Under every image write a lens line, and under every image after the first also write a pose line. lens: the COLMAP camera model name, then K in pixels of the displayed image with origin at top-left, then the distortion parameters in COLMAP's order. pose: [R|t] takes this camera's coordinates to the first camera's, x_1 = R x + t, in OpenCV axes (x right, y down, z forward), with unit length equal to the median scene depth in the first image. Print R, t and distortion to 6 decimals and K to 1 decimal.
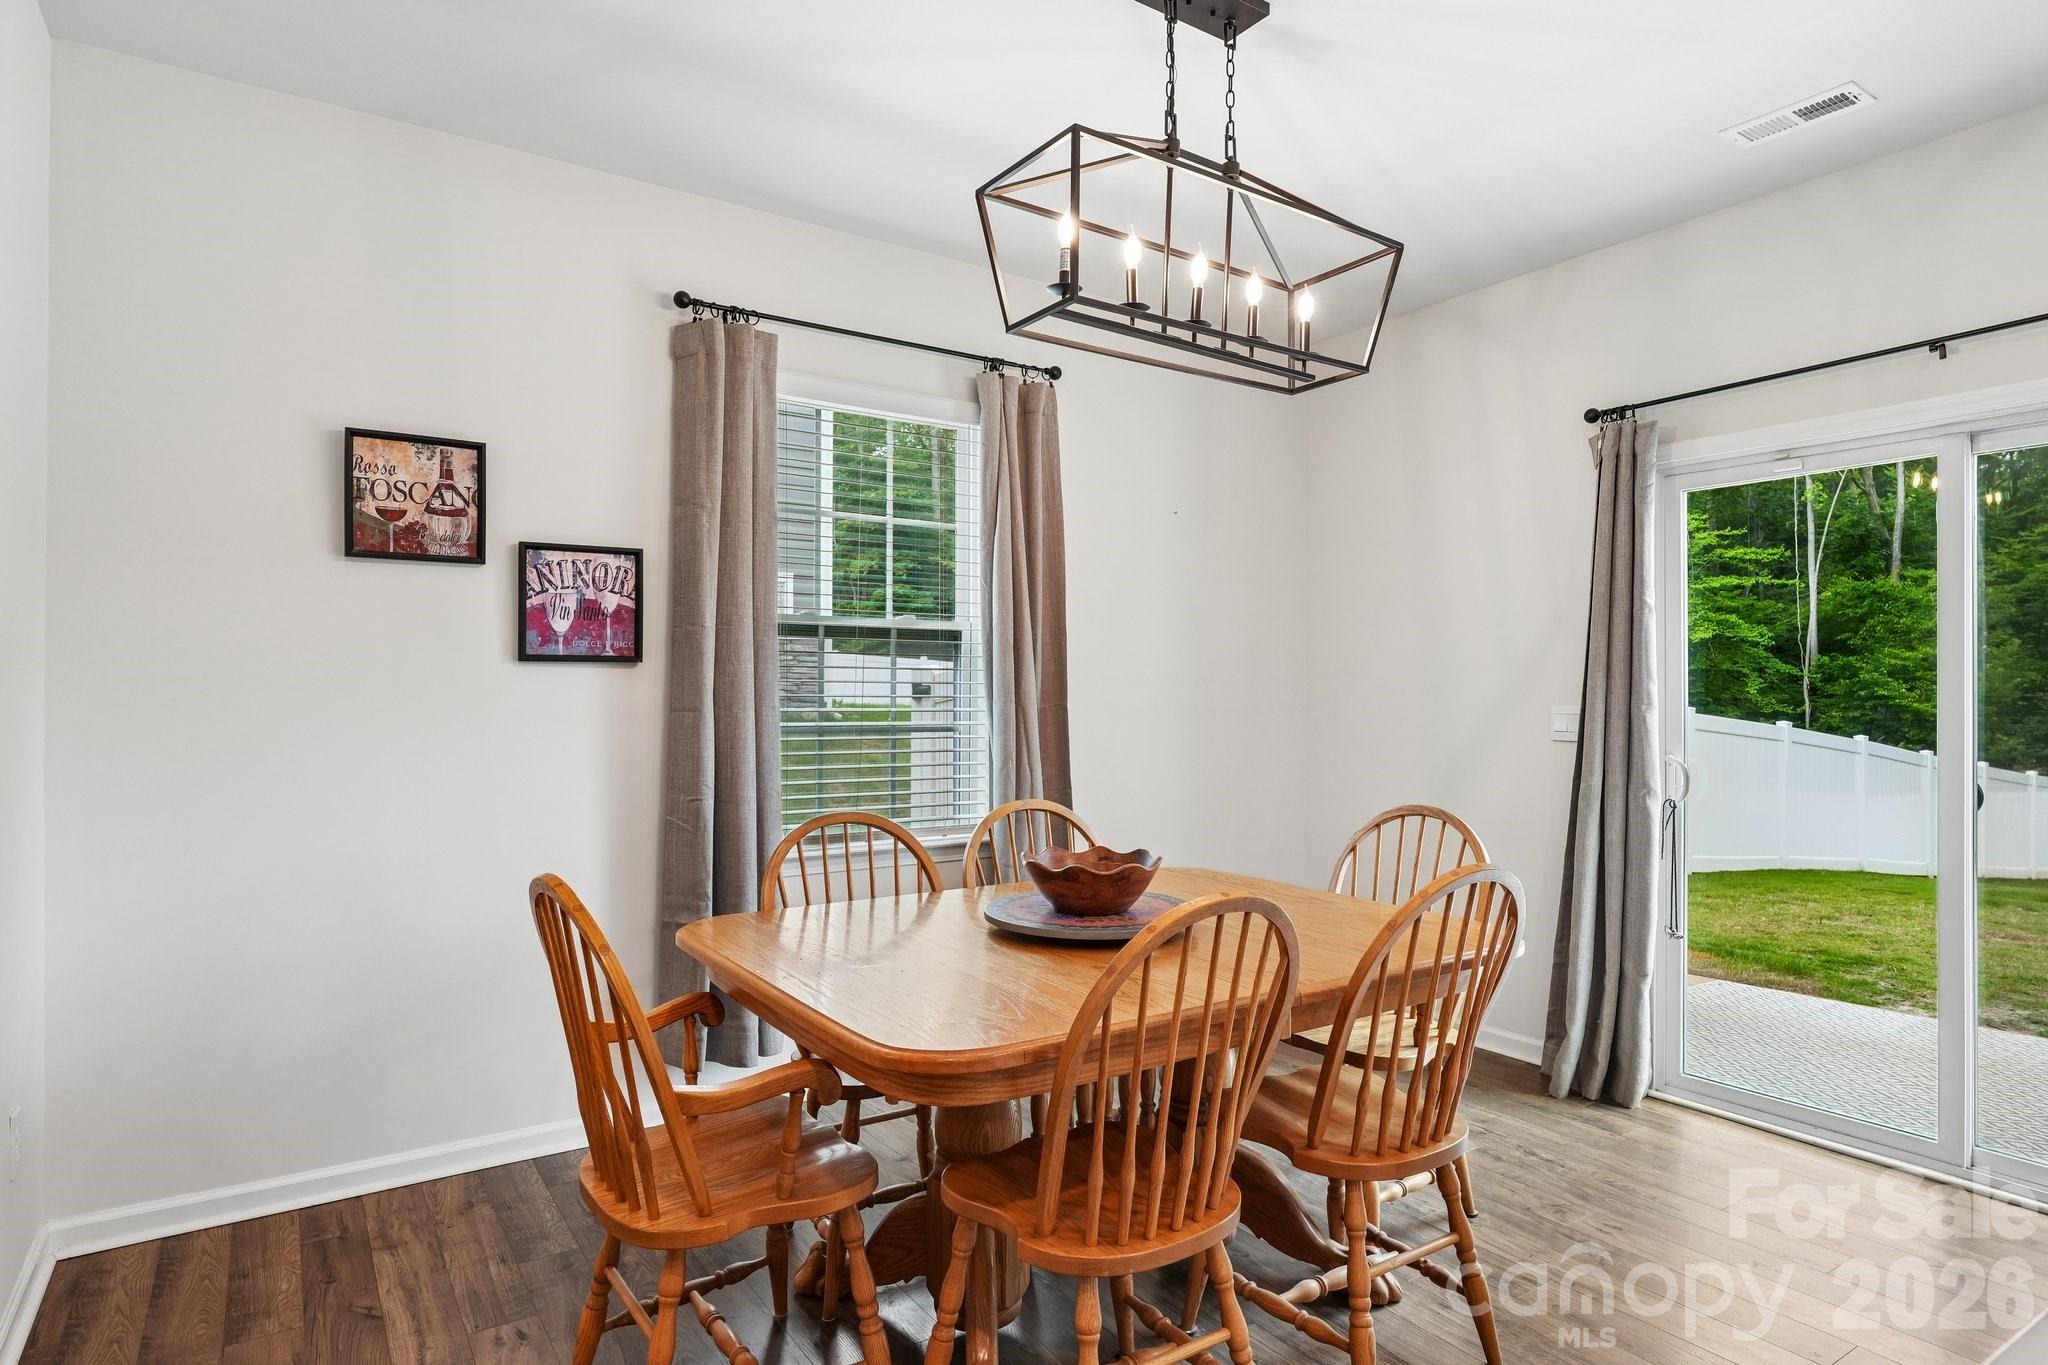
lens RADIAL K [[1116.7, 0, 1024.0], [0, 1116.7, 682.5], [0, 0, 1]] dist [0.010260, 0.000151]
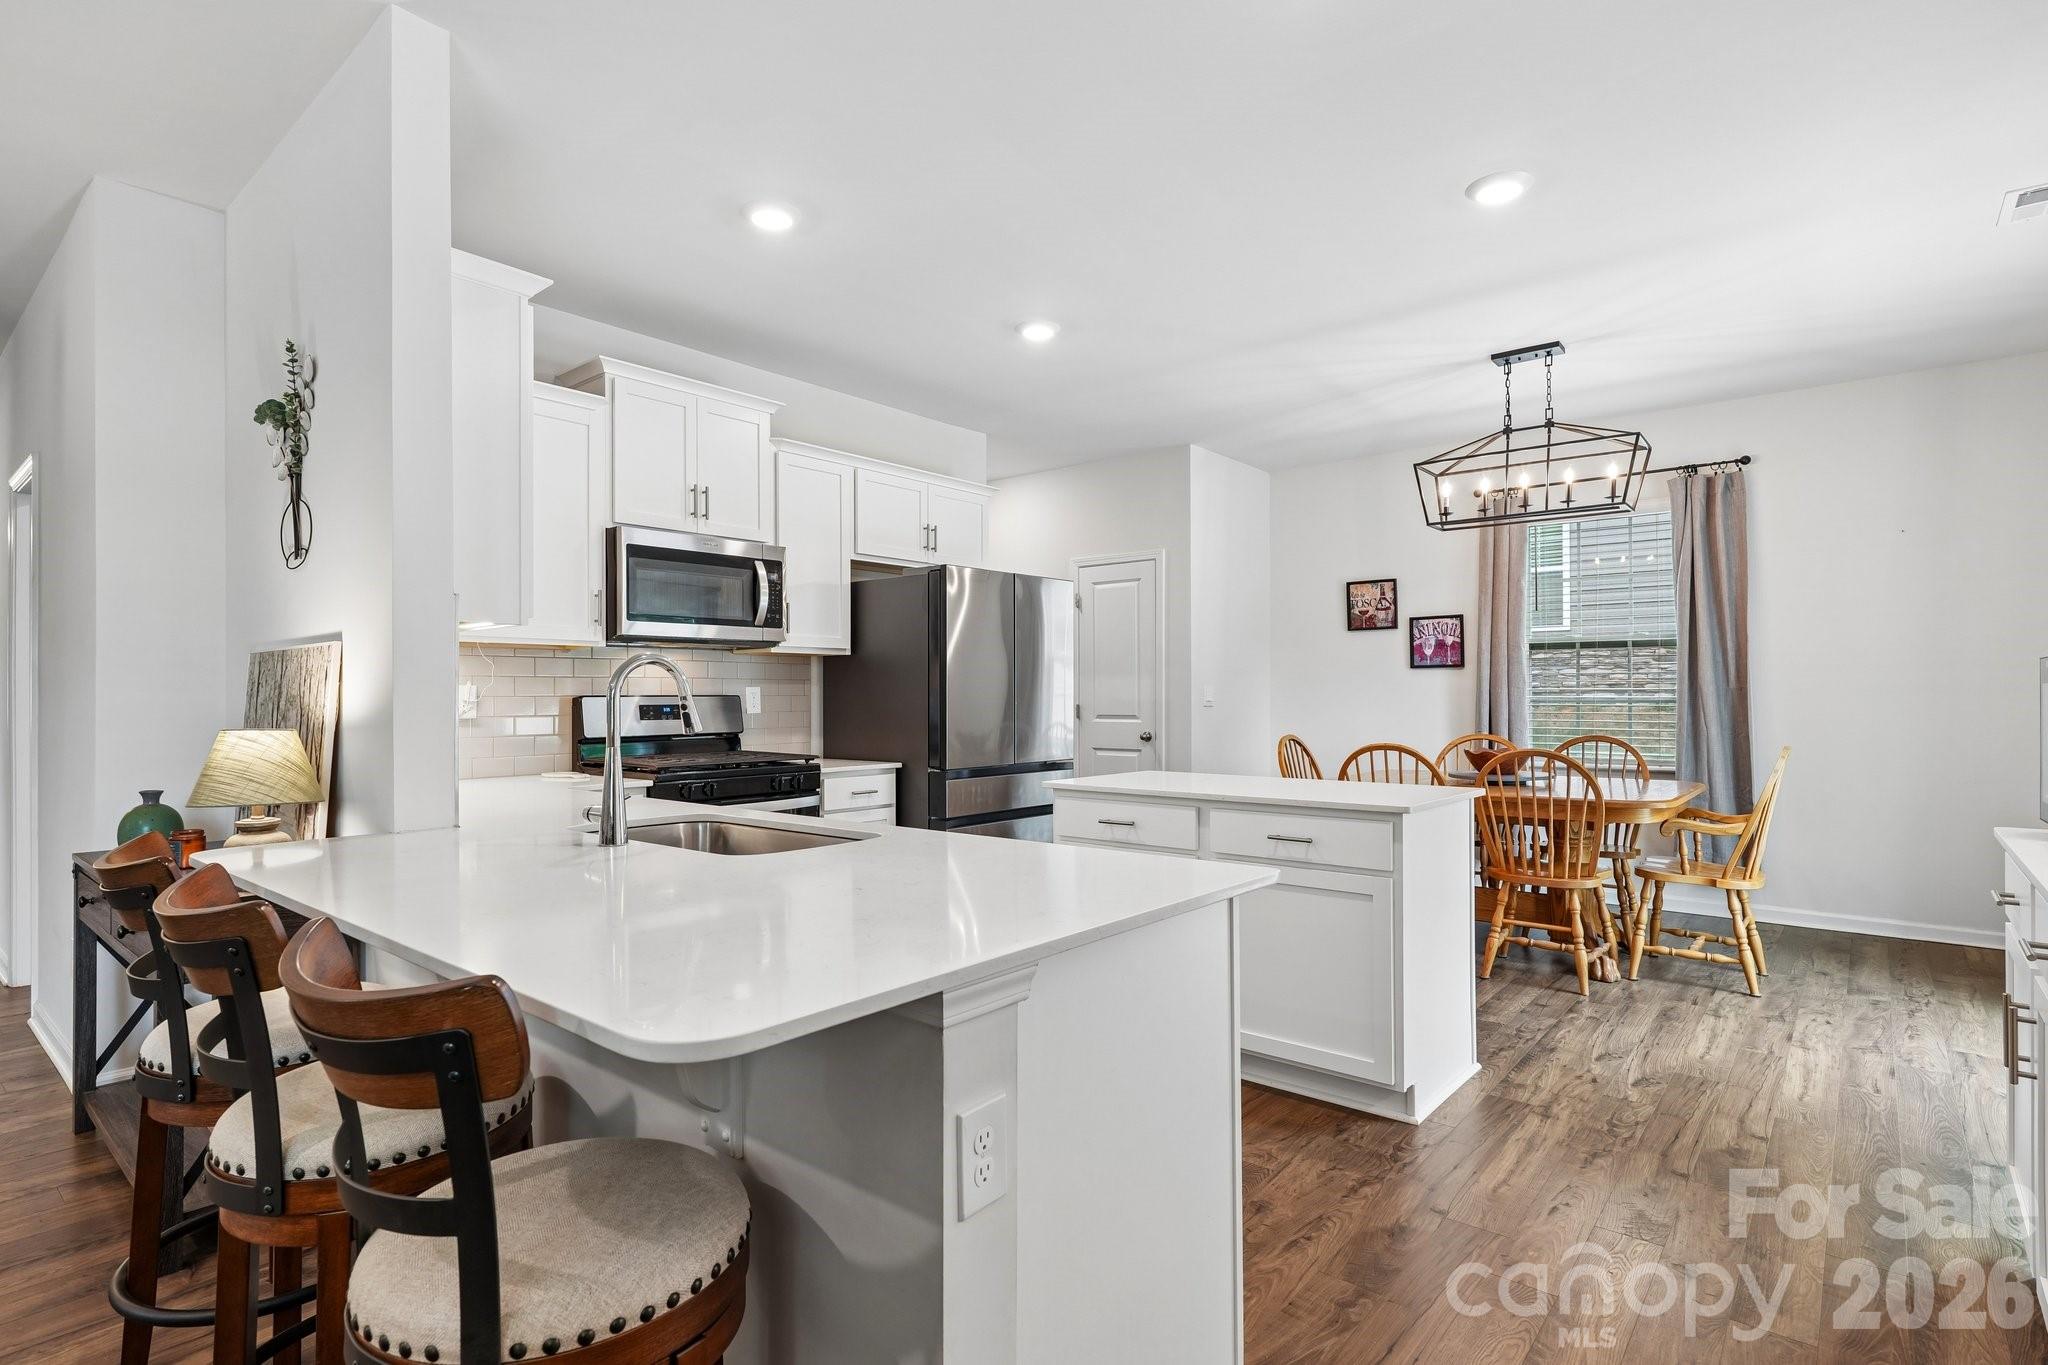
lens RADIAL K [[1007.5, 0, 1025.9], [0, 1007.5, 690.1], [0, 0, 1]] dist [-0.000557, 0.000648]
pose [[0.277746, -0.008375, -0.960618, 1.347208], [0.008272, 0.999946, -0.006326, 0.033047], [0.960619, -0.006189, 0.277801, -0.360118]]
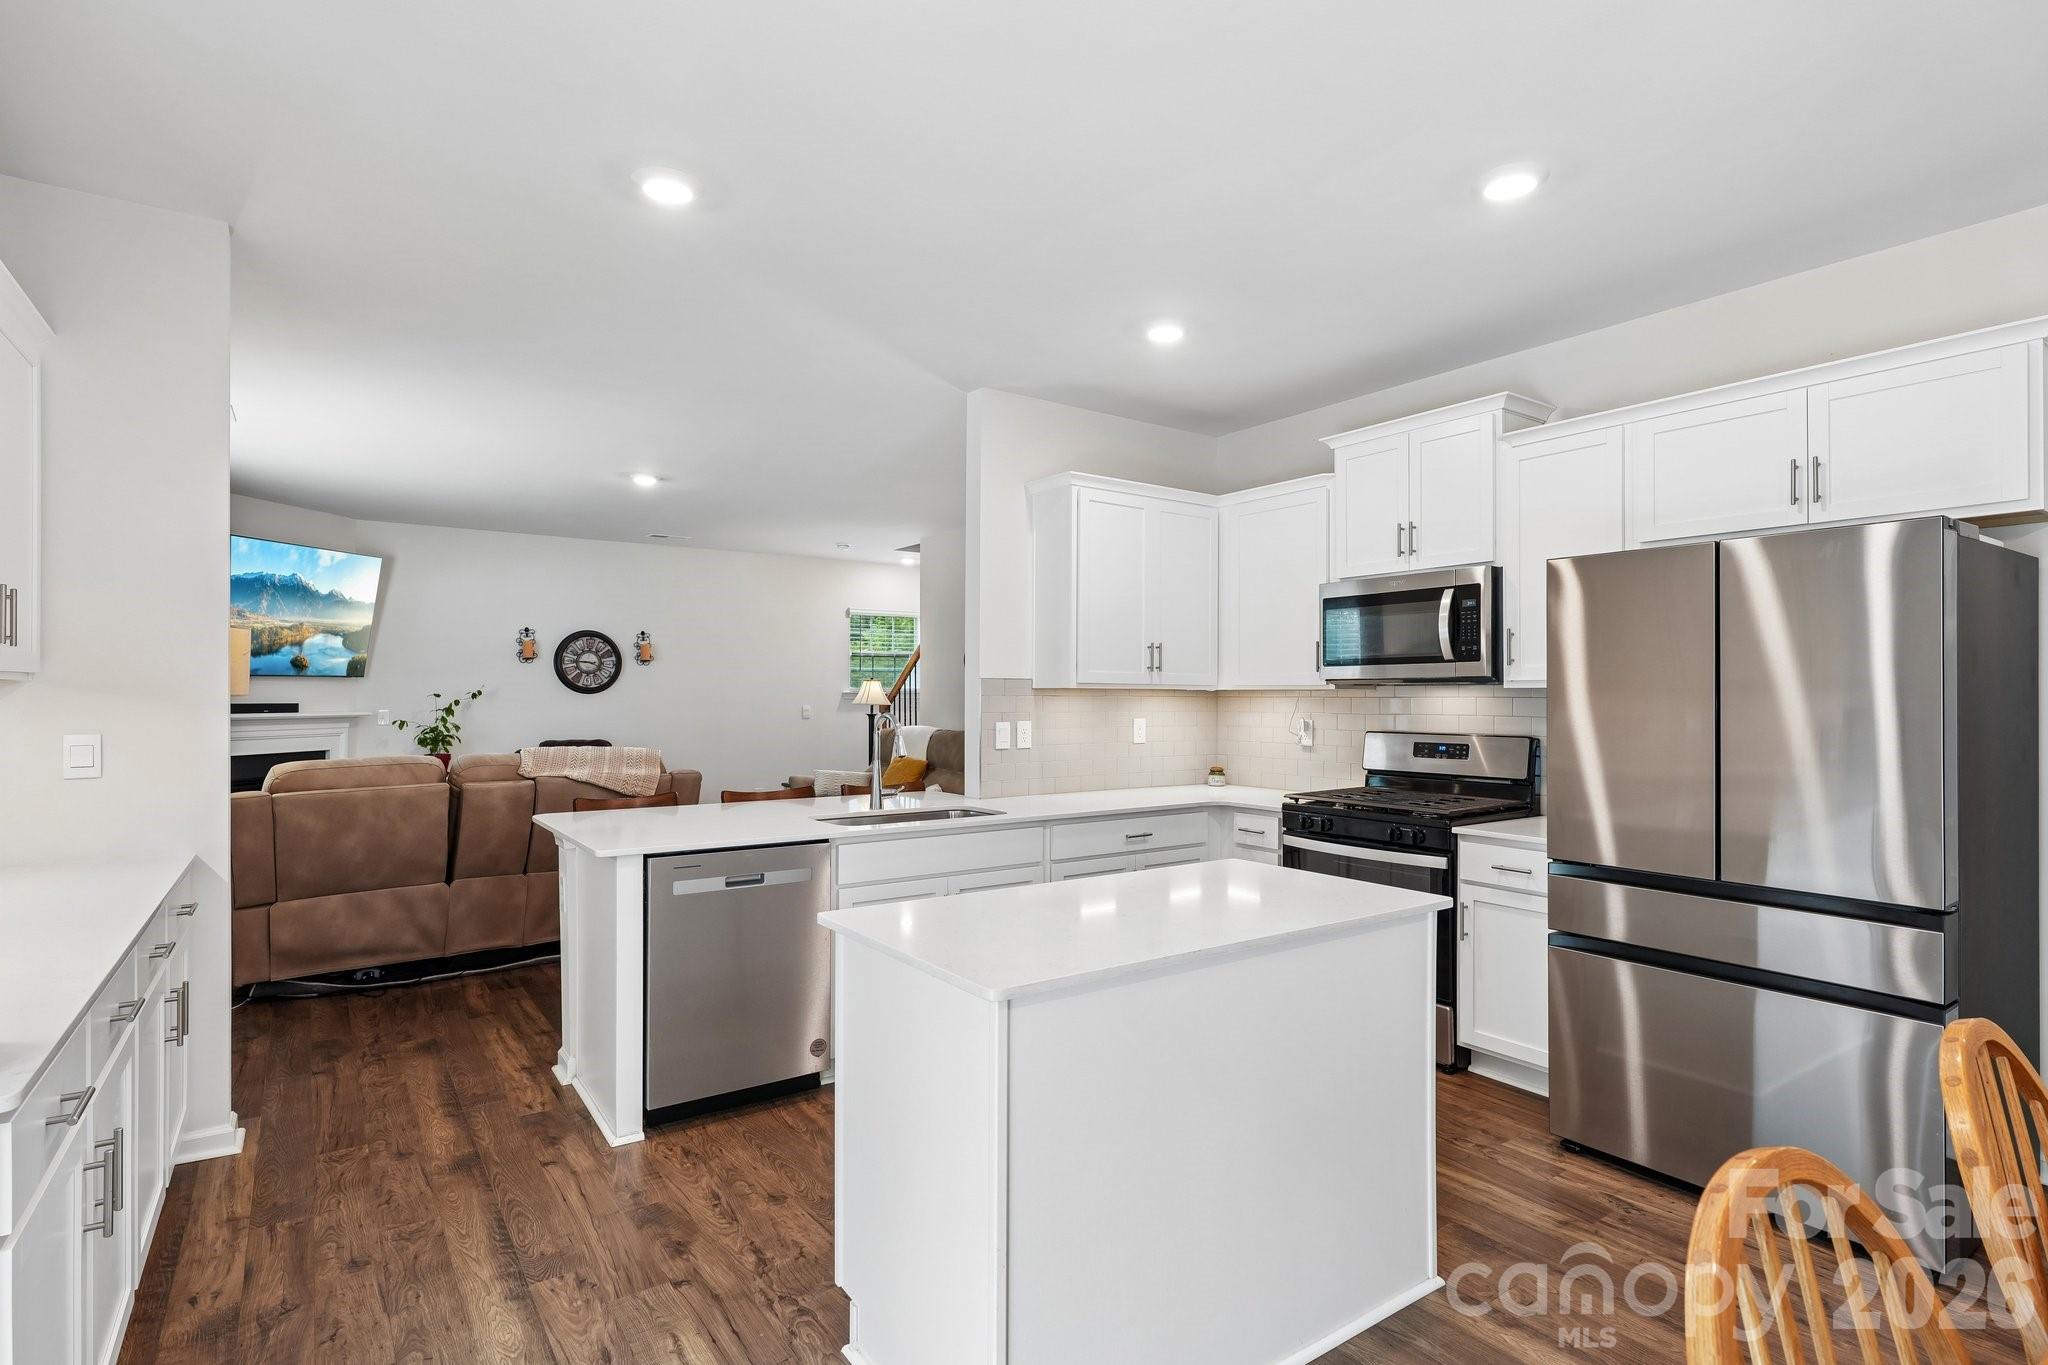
lens RADIAL K [[1007.5, 0, 1025.9], [0, 1007.5, 690.1], [0, 0, 1]] dist [-0.000557, 0.000648]
pose [[-0.999540, -0.003938, -0.030074, 0.468125], [-0.003713, 0.999965, -0.007525, -0.019964], [0.030103, -0.007410, -0.999519, 0.915752]]
